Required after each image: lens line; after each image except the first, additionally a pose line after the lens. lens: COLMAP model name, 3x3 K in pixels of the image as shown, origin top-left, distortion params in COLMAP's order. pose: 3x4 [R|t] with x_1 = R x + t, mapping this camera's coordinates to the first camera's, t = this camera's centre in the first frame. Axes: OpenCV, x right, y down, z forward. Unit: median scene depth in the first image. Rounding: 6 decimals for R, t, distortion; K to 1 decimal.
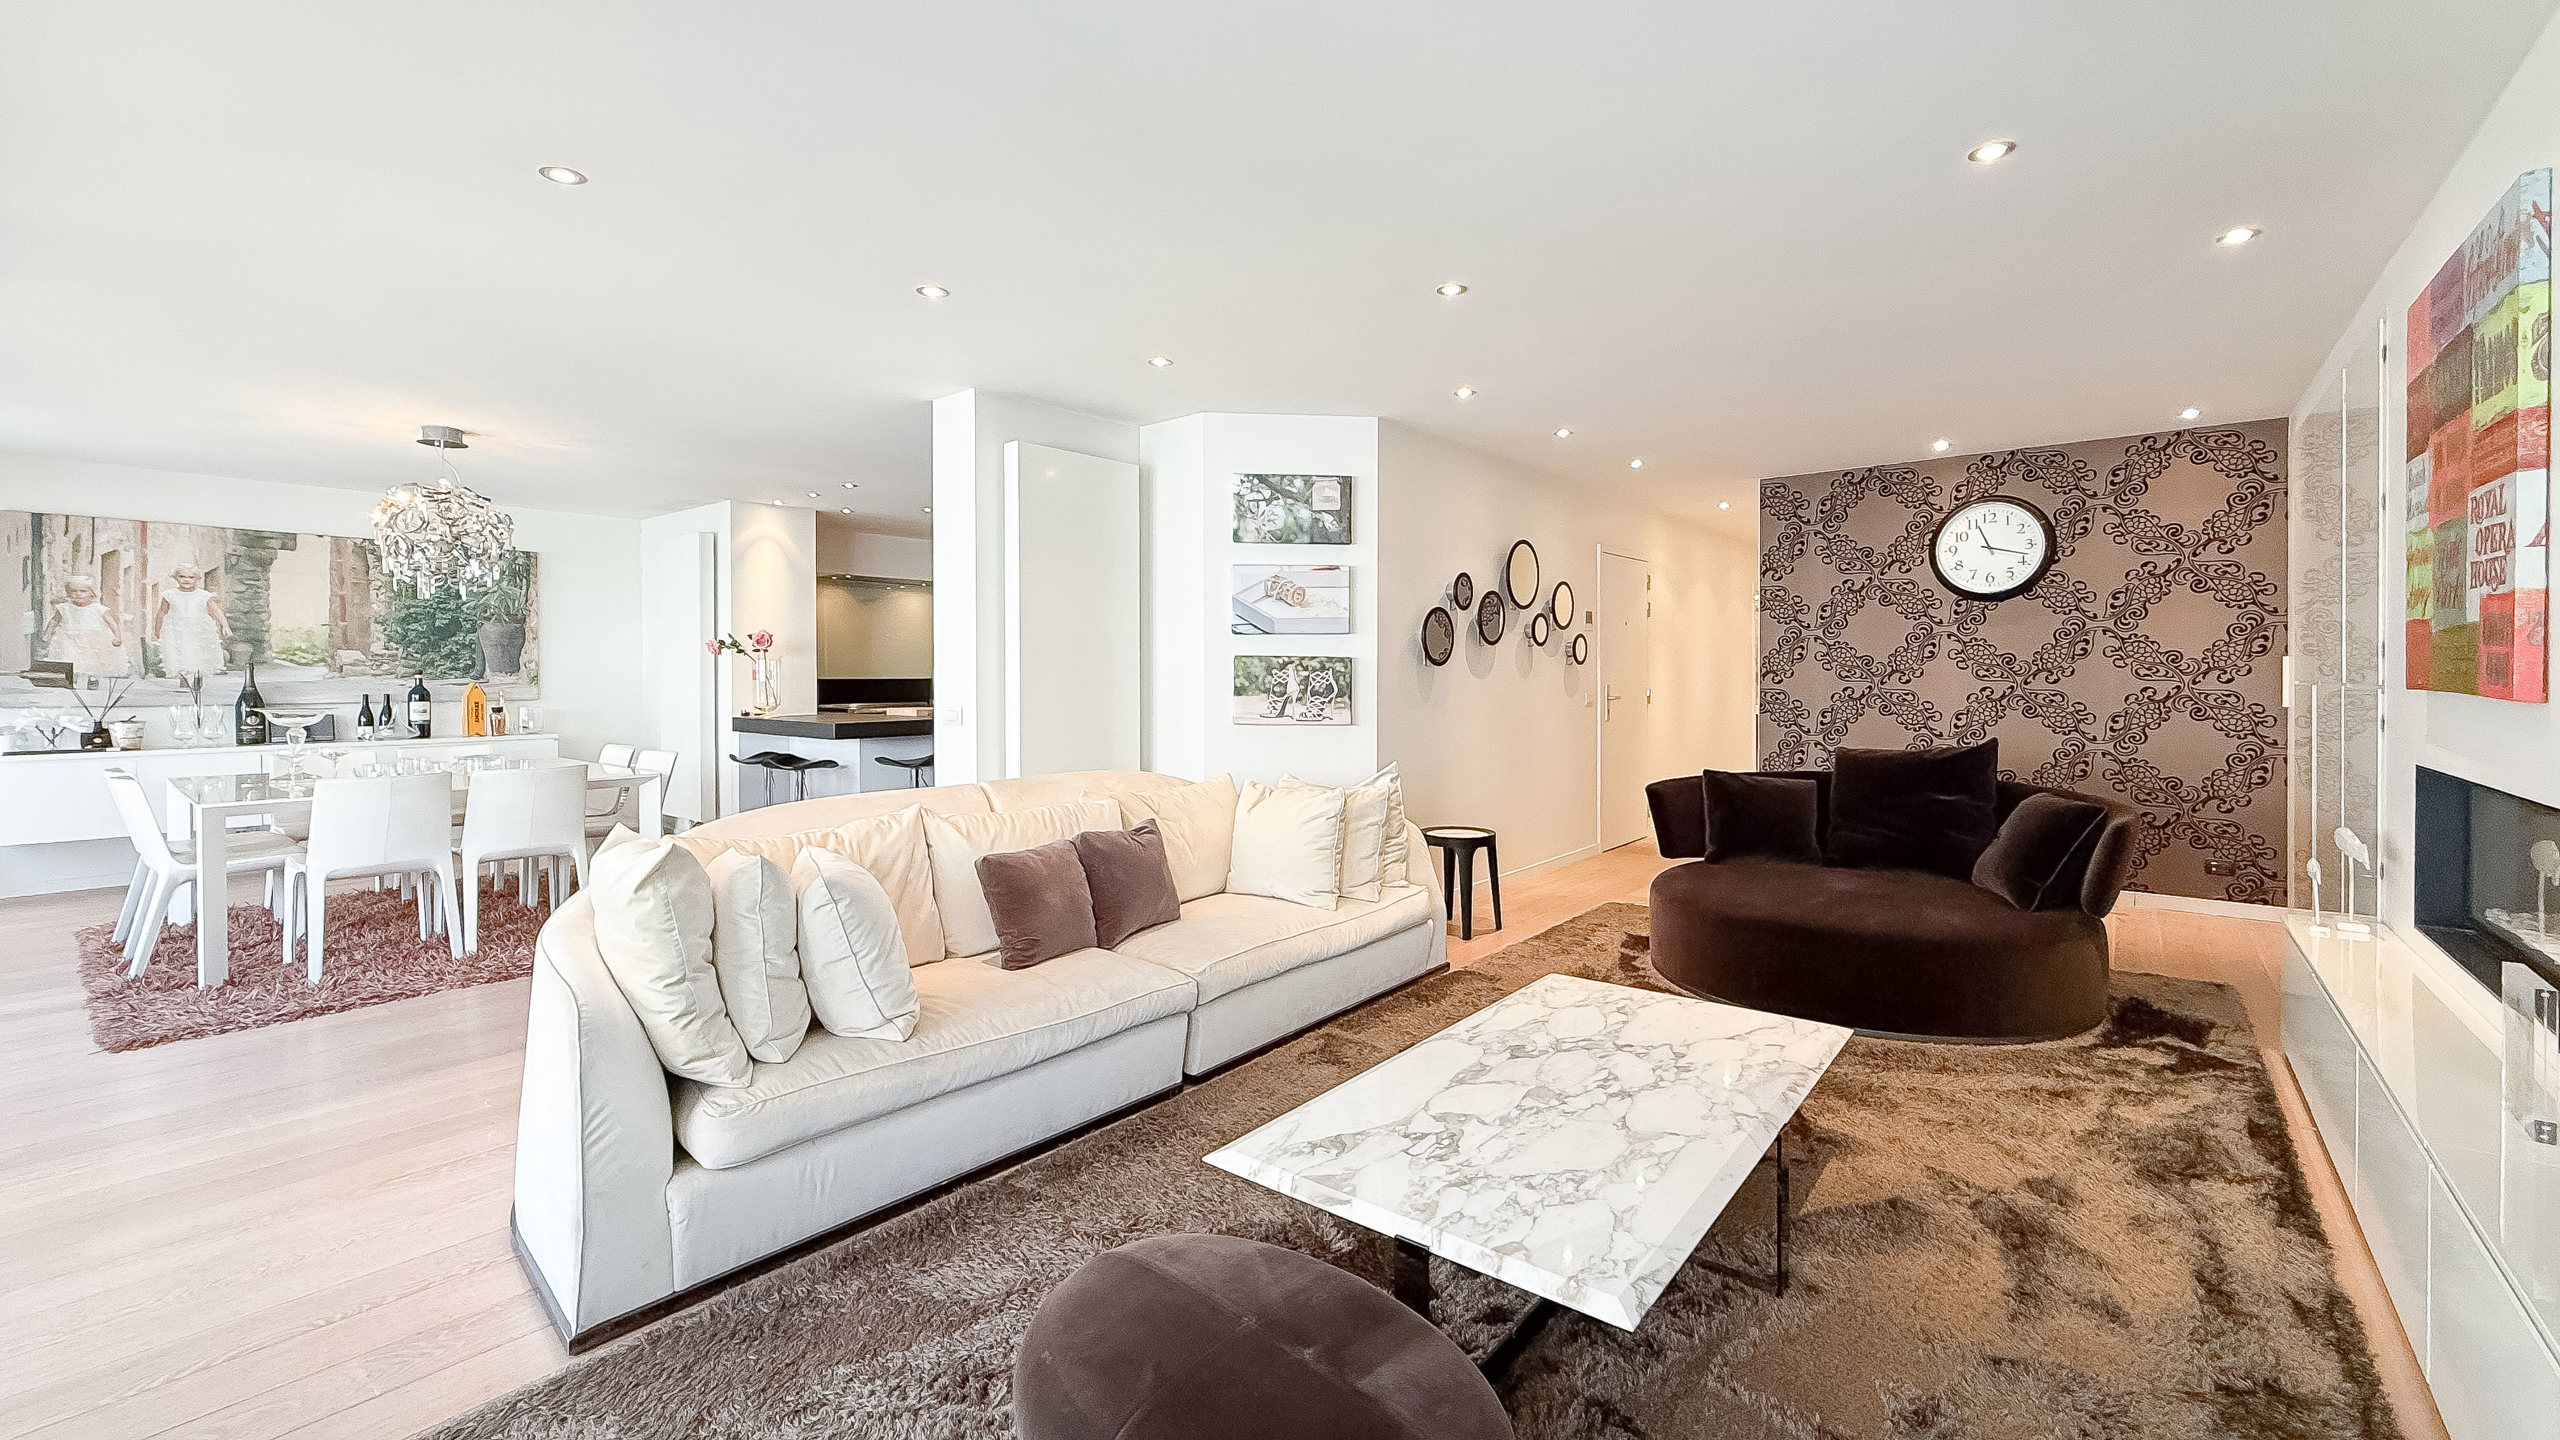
lens RADIAL K [[974.0, 0, 1210.1], [0, 974.0, 685.8], [0, 0, 1]] dist [0.001209, -0.000799]
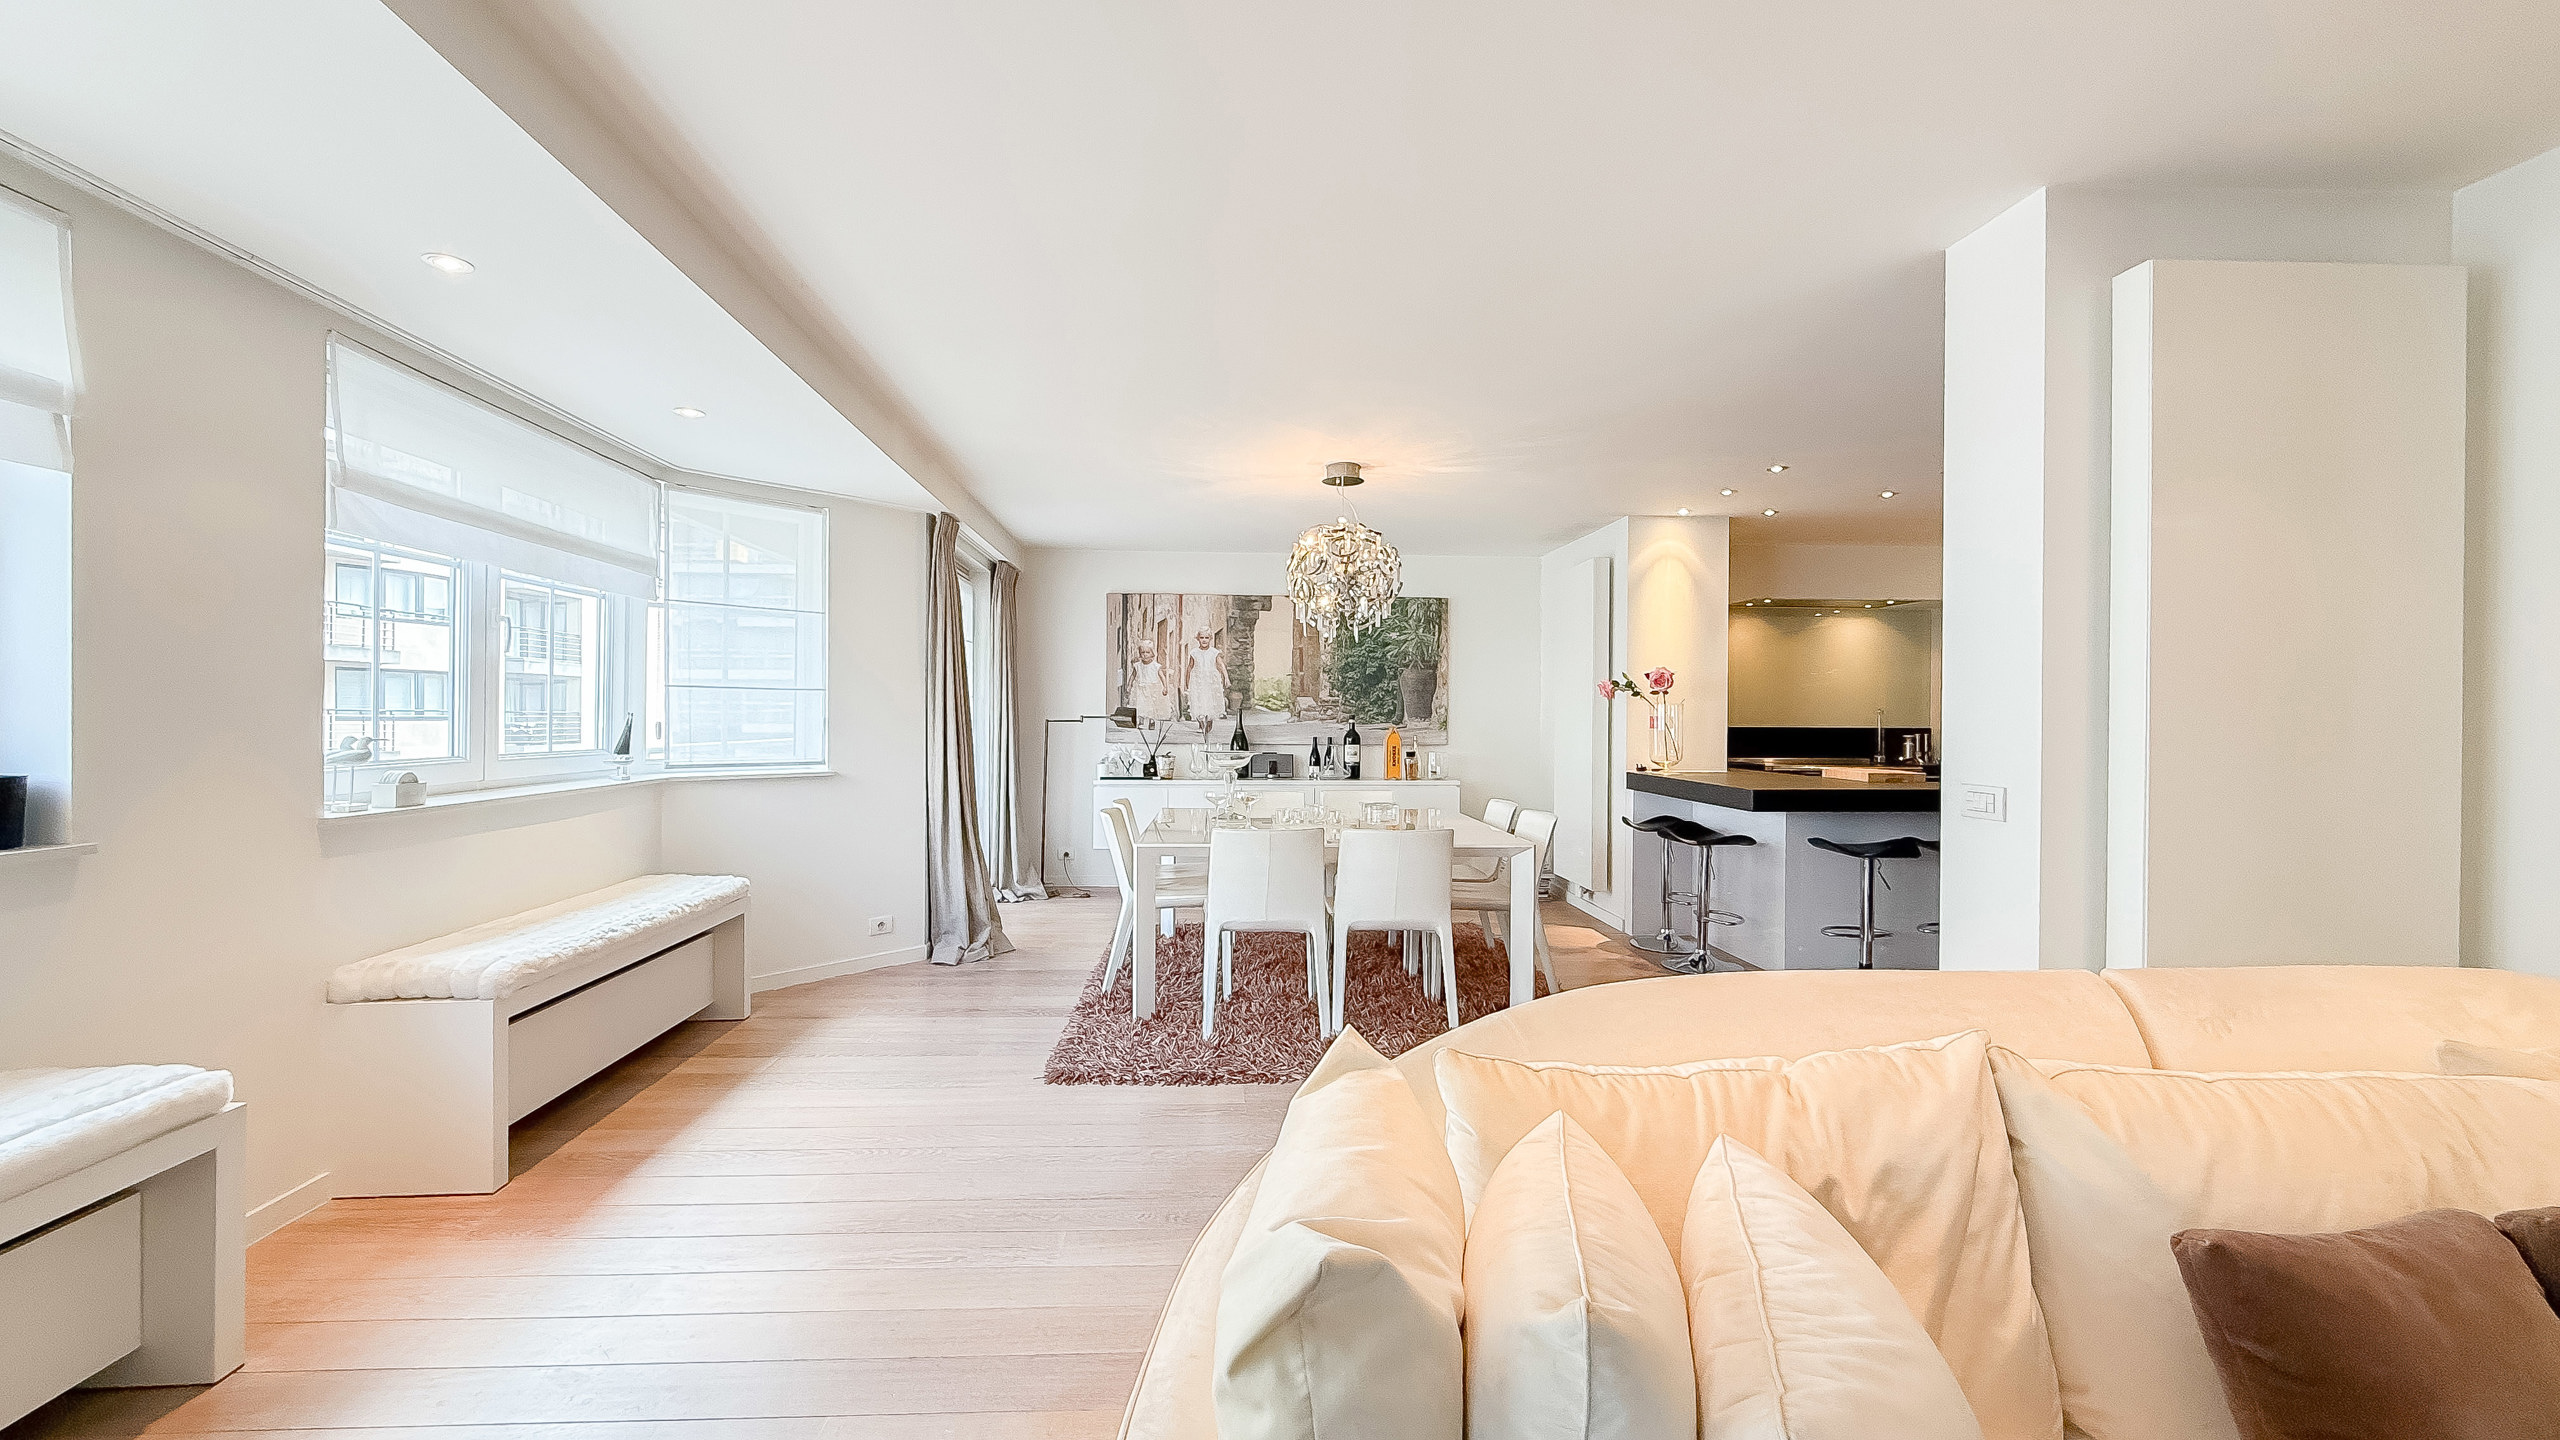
lens RADIAL K [[974.0, 0, 1312.3], [0, 974.0, 723.9], [0, 0, 1]] dist [0.001209, -0.000799]
pose [[0.709471, 0.009782, -0.704667, -0.107093], [-0.015019, 0.999886, -0.001241, -0.005367], [0.704574, 0.011463, 0.709537, 0.250388]]
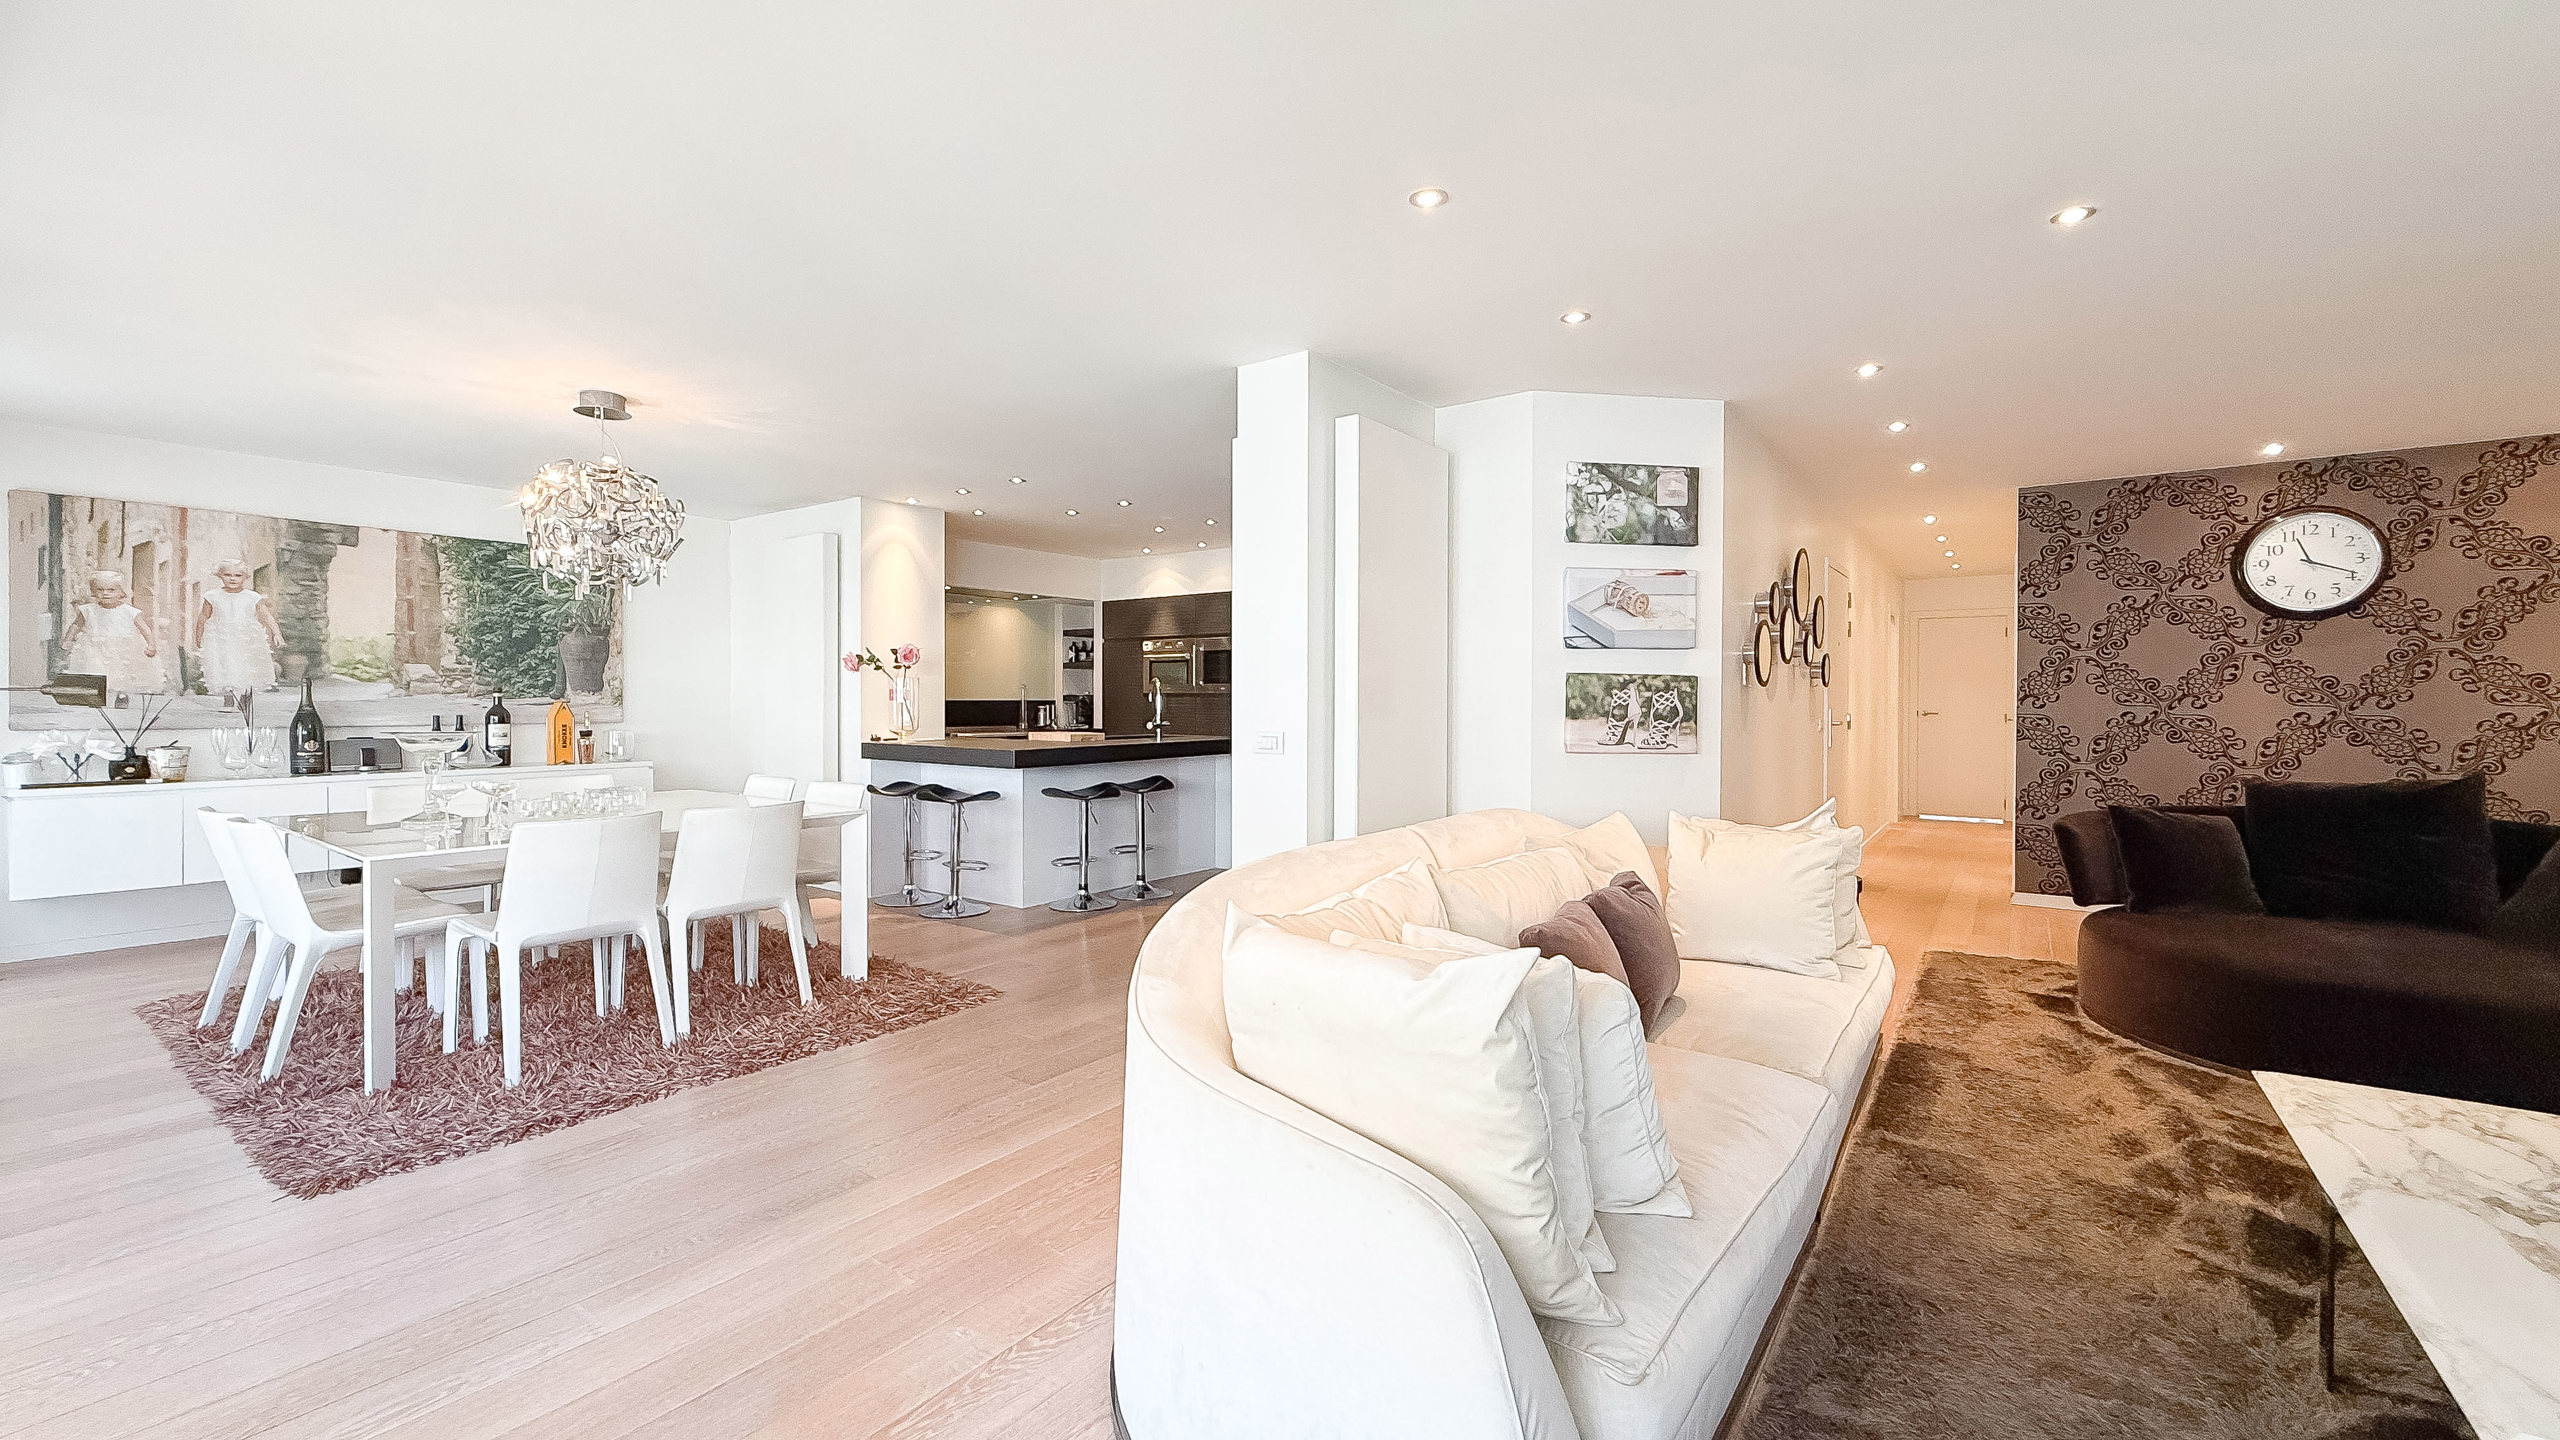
lens RADIAL K [[974.0, 0, 1217.2], [0, 974.0, 707.5], [0, 0, 1]] dist [0.001209, -0.000799]
pose [[0.998613, 0.003440, 0.052530, -0.260113], [-0.003309, 0.999991, -0.002580, 0.001996], [-0.052539, 0.002403, 0.998616, 0.122597]]
